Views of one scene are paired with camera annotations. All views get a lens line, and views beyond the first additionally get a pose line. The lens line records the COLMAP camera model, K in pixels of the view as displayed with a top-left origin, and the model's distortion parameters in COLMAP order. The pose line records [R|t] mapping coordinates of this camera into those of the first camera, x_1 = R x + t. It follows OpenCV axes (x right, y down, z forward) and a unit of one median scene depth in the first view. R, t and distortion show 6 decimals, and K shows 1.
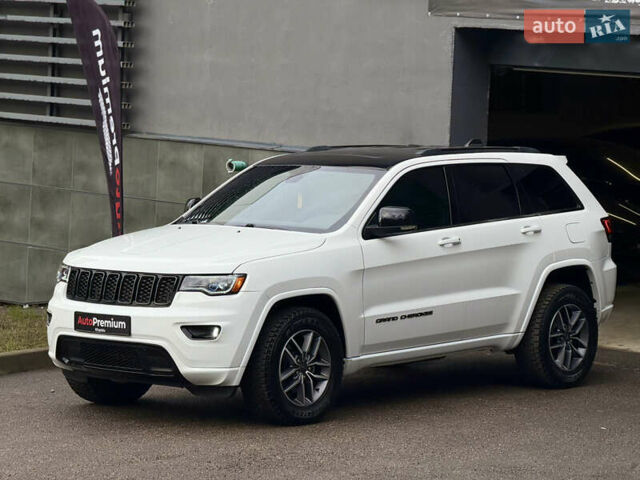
lens RADIAL K [[2288.8, 0, 320.0], [0, 2288.8, 240.0], [0, 0, 1]] dist [0.216076, -0.503548]
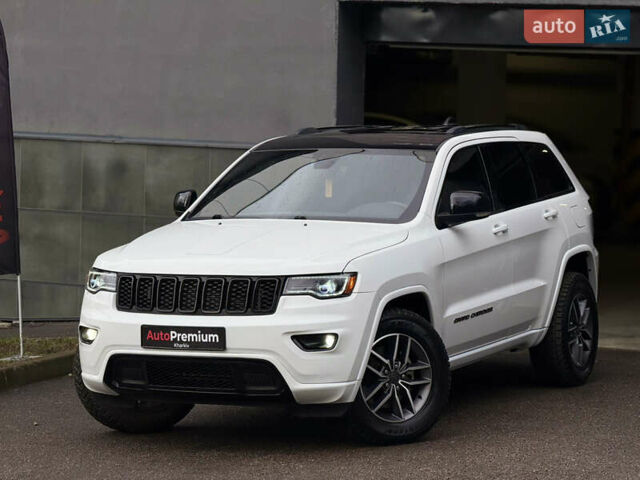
lens RADIAL K [[2288.8, 0, 320.0], [0, 2288.8, 240.0], [0, 0, 1]] dist [0.216076, -0.503548]
pose [[0.960513, -0.036038, 0.275893, -0.279406], [0.036734, 0.999322, 0.002648, -0.000082], [-0.275801, 0.007591, 0.961185, 0.170698]]
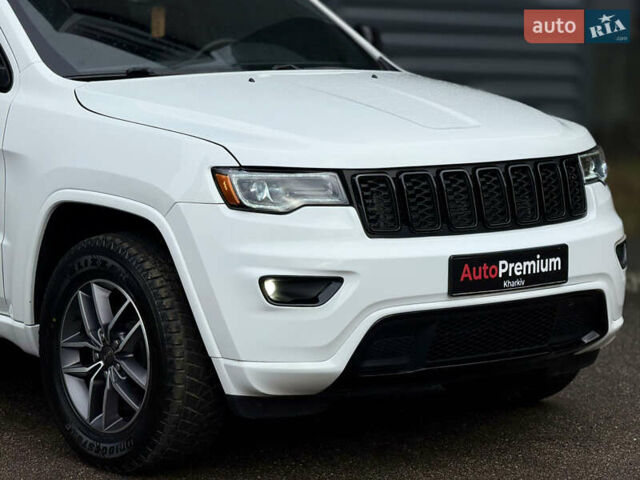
lens RADIAL K [[2288.8, 0, 320.0], [0, 2288.8, 240.0], [0, 0, 1]] dist [0.216076, -0.503548]
pose [[0.137572, -0.124007, 0.982698, -0.587213], [0.051144, 0.991698, 0.117983, -0.030515], [-0.989170, 0.034028, 0.142772, 0.971350]]
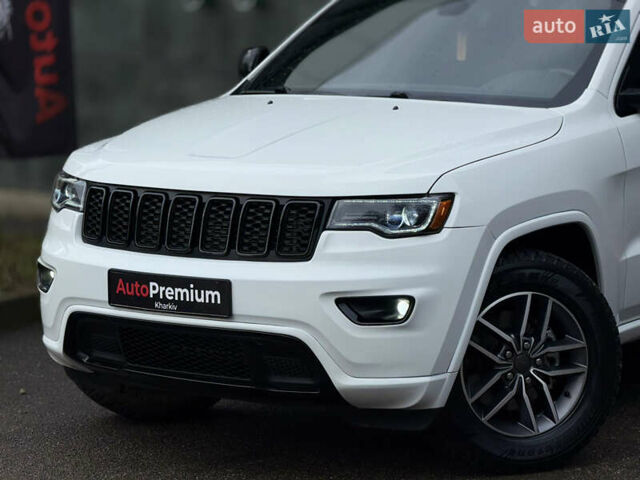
lens RADIAL K [[2288.8, 0, 320.0], [0, 2288.8, 240.0], [0, 0, 1]] dist [0.216076, -0.503548]
pose [[0.992956, -0.030854, 0.114393, -0.120226], [0.022591, 0.997088, 0.072835, -0.012840], [-0.116307, -0.069738, 0.990762, 0.481598]]
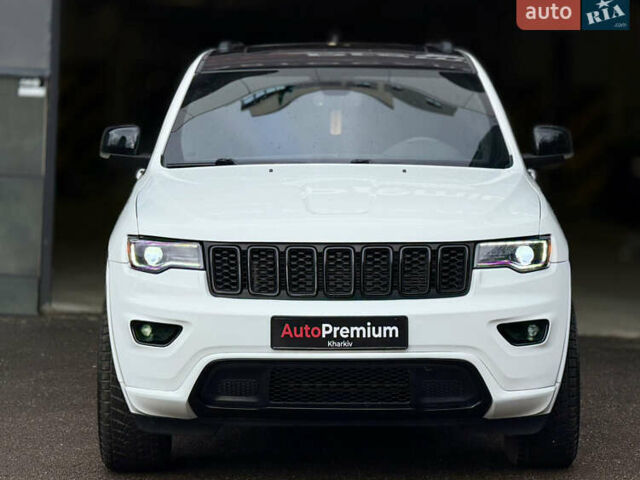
lens RADIAL K [[2288.8, 0, 320.0], [0, 2288.8, 240.0], [0, 0, 1]] dist [0.216076, -0.503548]
pose [[0.746662, -0.059801, 0.662510, -0.490247], [0.043311, 0.998208, 0.041290, -0.012176], [-0.663792, -0.002136, 0.747914, 0.561737]]
